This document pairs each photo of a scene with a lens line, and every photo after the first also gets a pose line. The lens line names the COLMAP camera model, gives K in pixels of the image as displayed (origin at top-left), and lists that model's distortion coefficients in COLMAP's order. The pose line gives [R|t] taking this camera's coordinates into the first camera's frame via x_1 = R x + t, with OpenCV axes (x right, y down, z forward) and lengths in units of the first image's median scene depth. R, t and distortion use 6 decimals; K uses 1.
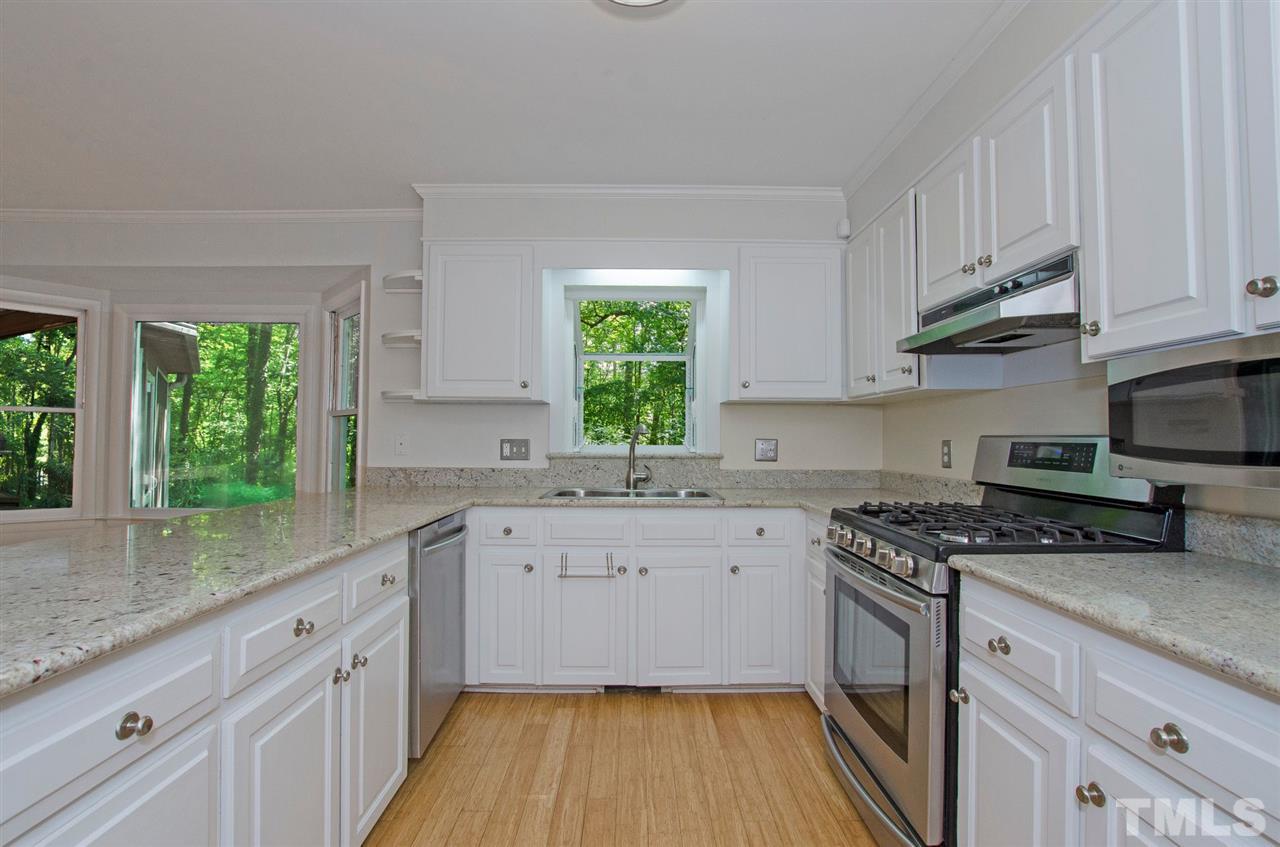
lens RADIAL K [[595.9, 0, 640.0], [0, 595.9, 423.5], [0, 0, 1]] dist [-0.021608, 0.000114]
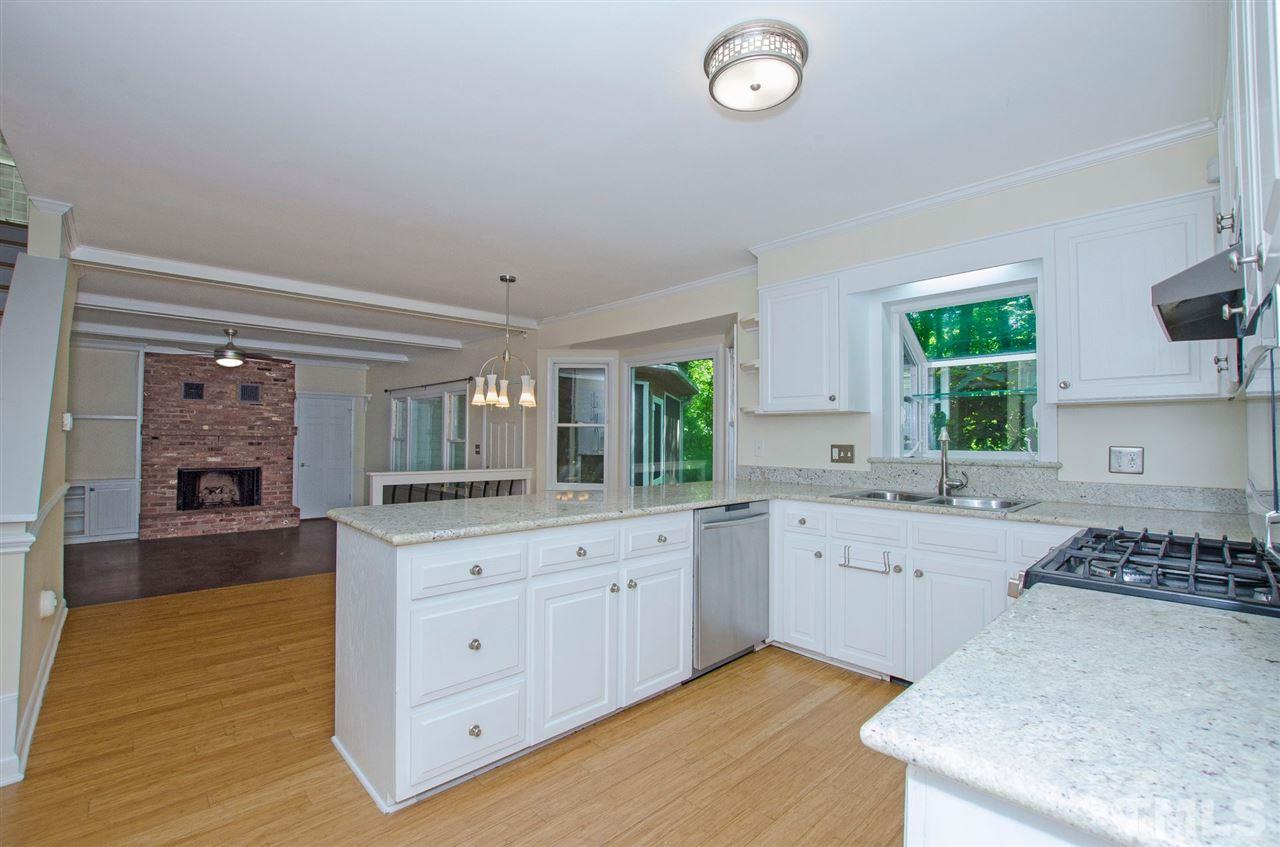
lens RADIAL K [[563.4, 0, 644.4], [0, 563.4, 424.9], [0, 0, 1]] dist [-0.037576, 0.007844]
pose [[0.681139, -0.017783, -0.731938, 0.323298], [0.016054, 0.999827, -0.009352, -0.007768], [0.731978, -0.005381, 0.681307, -0.007329]]
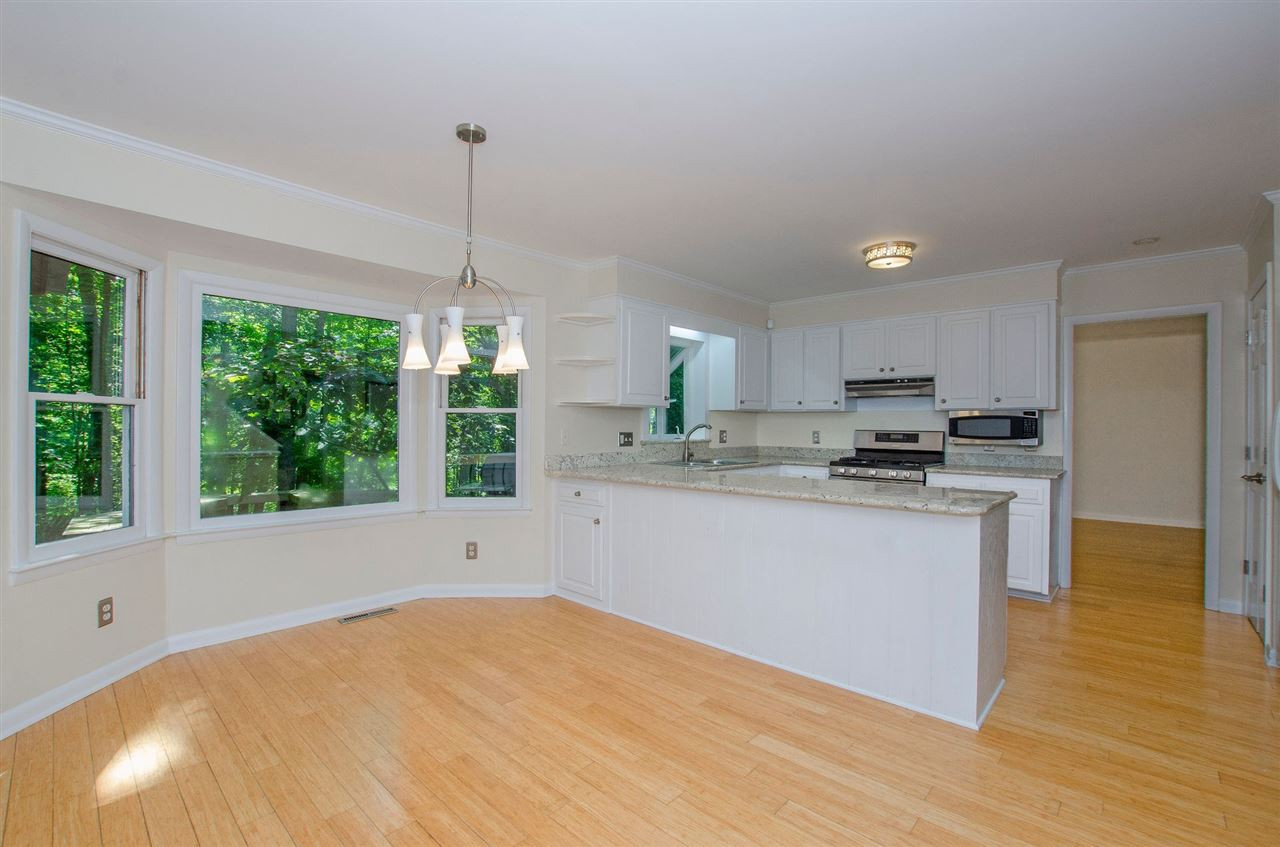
lens RADIAL K [[563.4, 0, 644.4], [0, 563.4, 424.9], [0, 0, 1]] dist [-0.037576, 0.007844]
pose [[0.681311, -0.003242, 0.731987, -1.220633], [-0.020499, 0.999513, 0.023507, -0.025916], [-0.731707, -0.031021, 0.680913, 0.018210]]
